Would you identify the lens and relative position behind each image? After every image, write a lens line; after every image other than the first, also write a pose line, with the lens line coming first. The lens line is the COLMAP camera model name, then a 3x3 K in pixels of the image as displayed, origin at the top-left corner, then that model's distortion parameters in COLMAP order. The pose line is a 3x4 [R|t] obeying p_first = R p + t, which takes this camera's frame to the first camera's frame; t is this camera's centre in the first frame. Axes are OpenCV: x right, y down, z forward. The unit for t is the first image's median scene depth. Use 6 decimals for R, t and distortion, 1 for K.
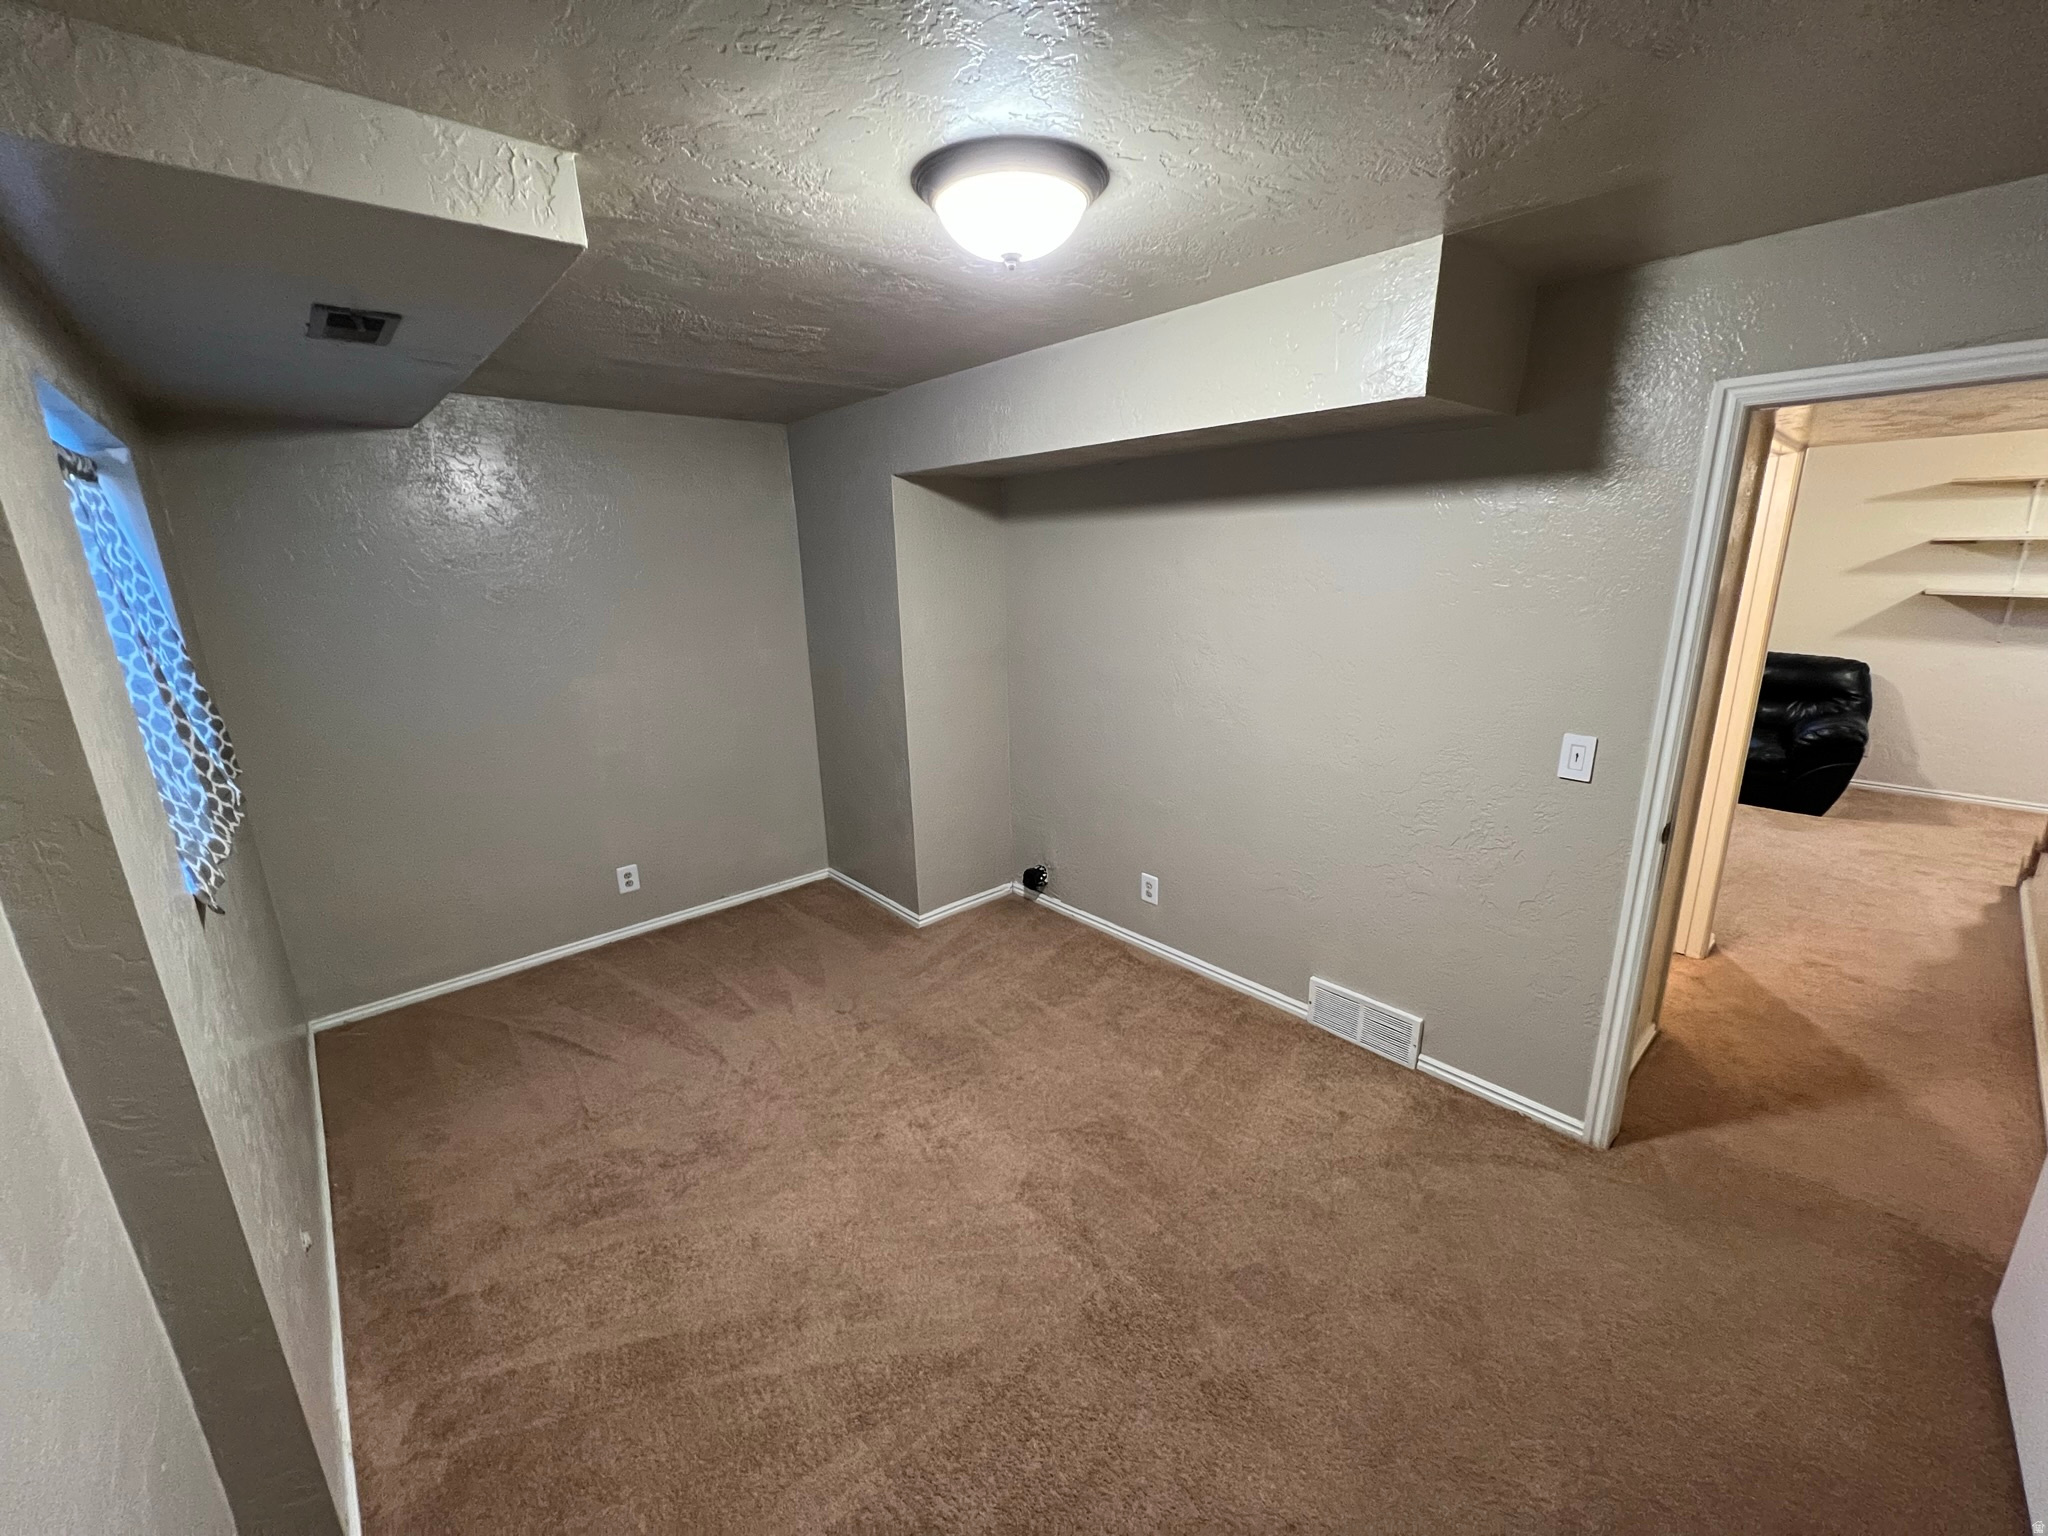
lens RADIAL K [[815.7, 0, 1024.2], [0, 815.7, 766.8], [0, 0, 1]] dist [-0.001008, 0.000439]
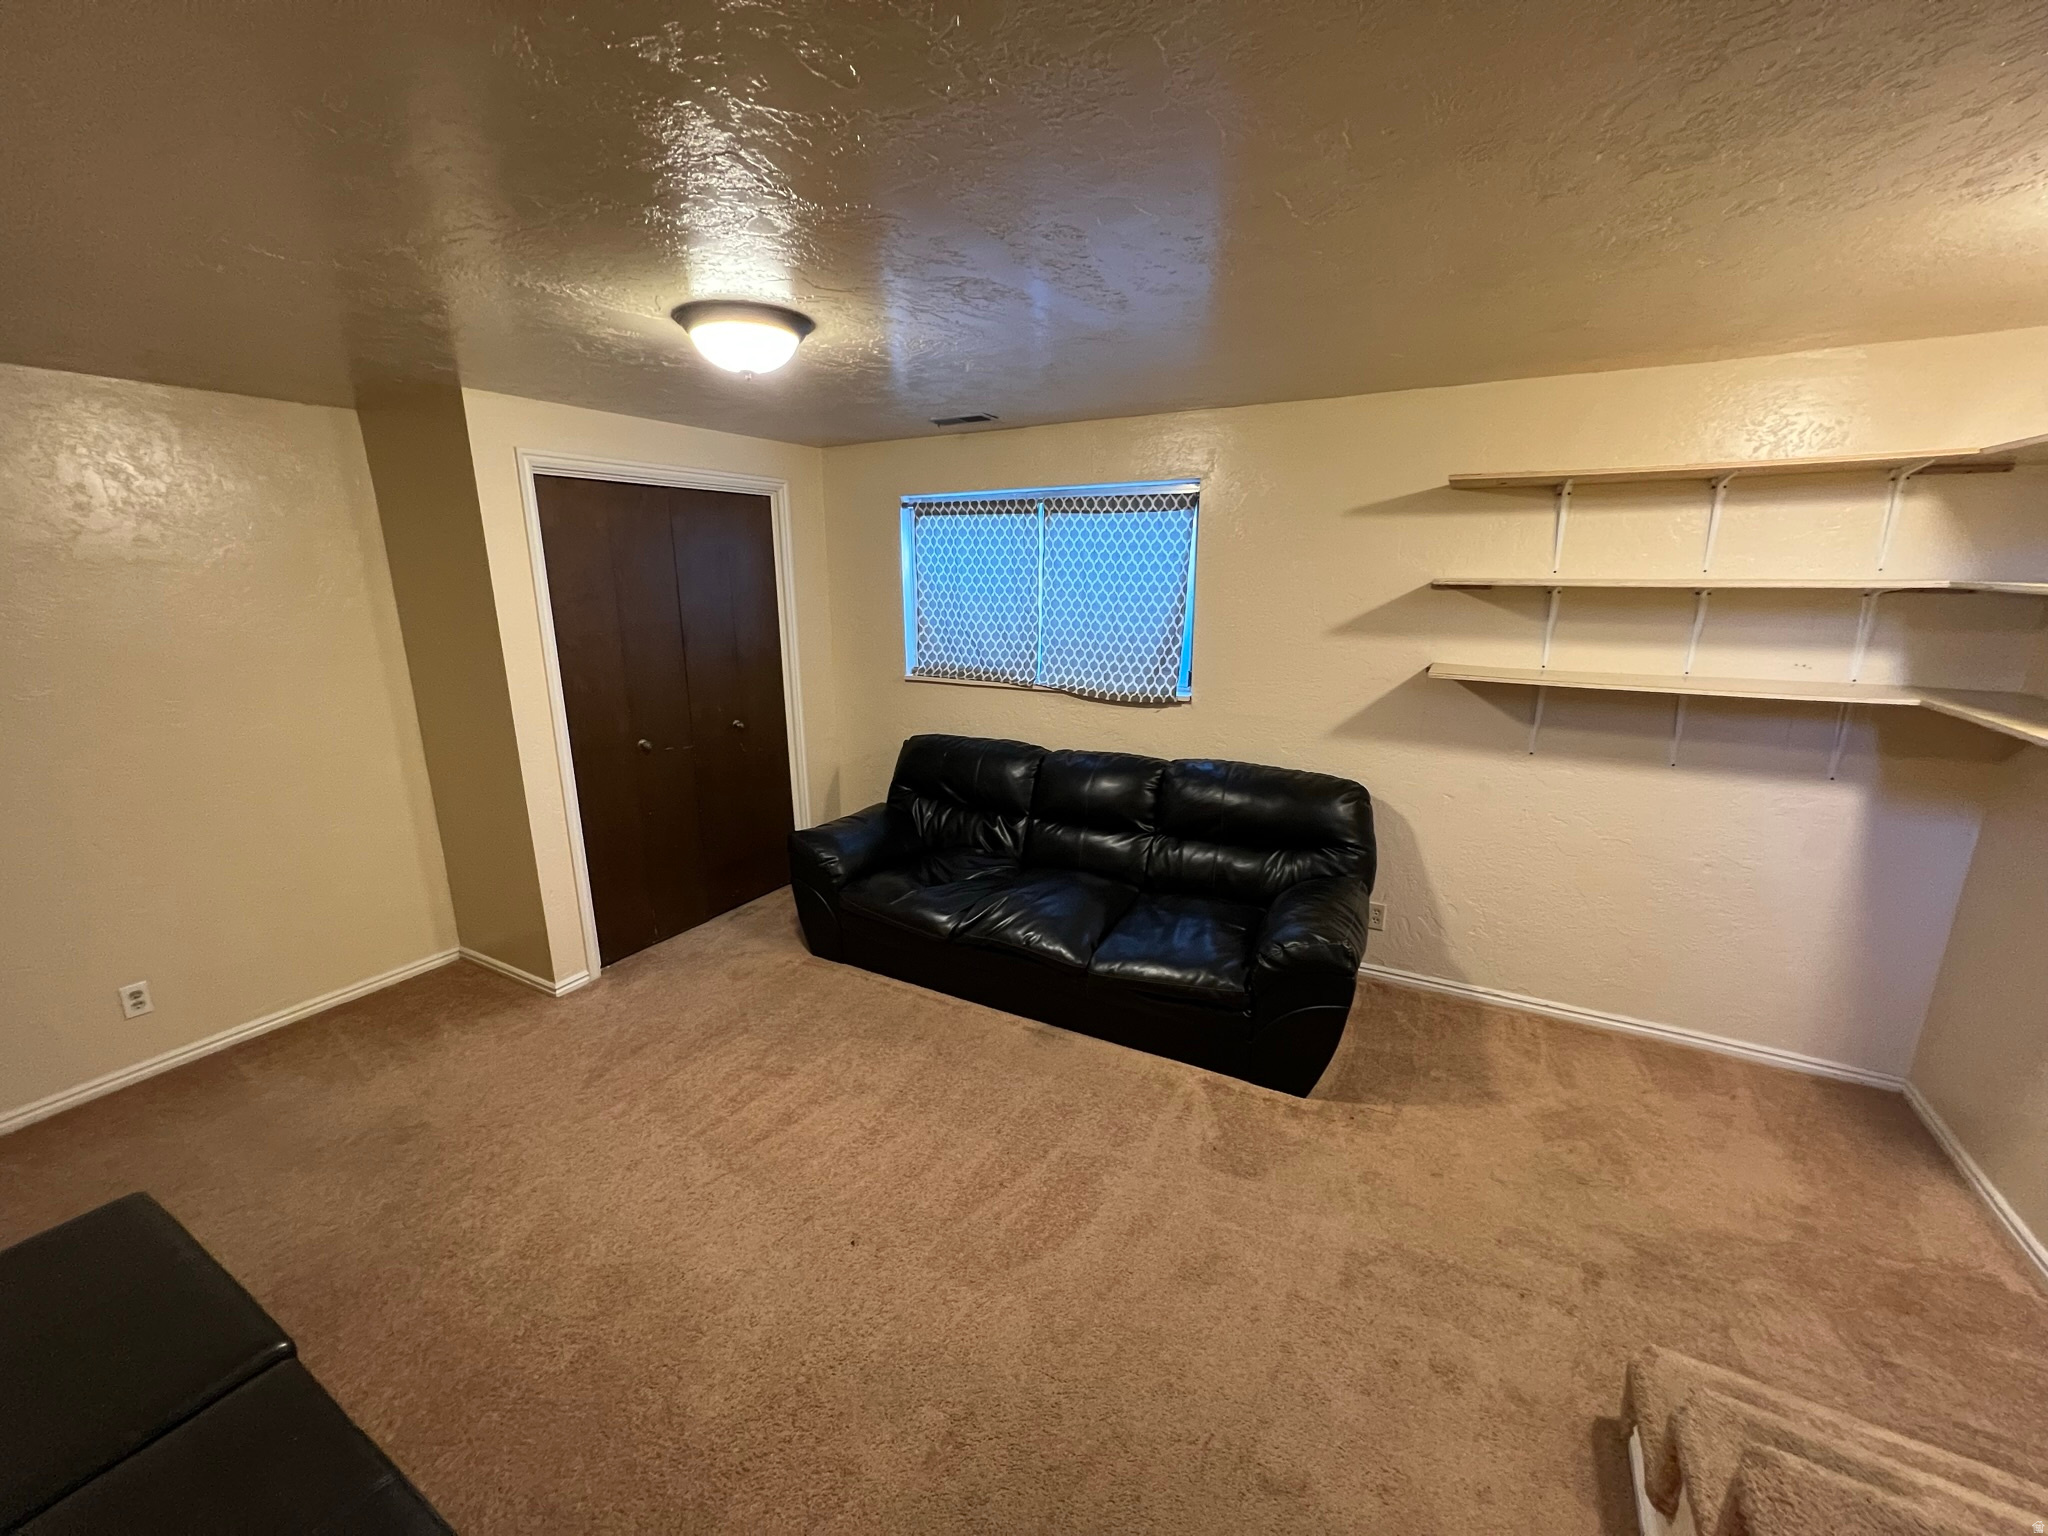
lens RADIAL K [[815.7, 0, 1024.9], [0, 815.7, 761.5], [0, 0, 1]] dist [-0.001008, 0.000439]
pose [[0.945128, -0.060699, 0.321012, 0.084938], [0.068354, 0.997581, -0.012617, -0.021498], [-0.319470, 0.033867, 0.946991, 0.071960]]
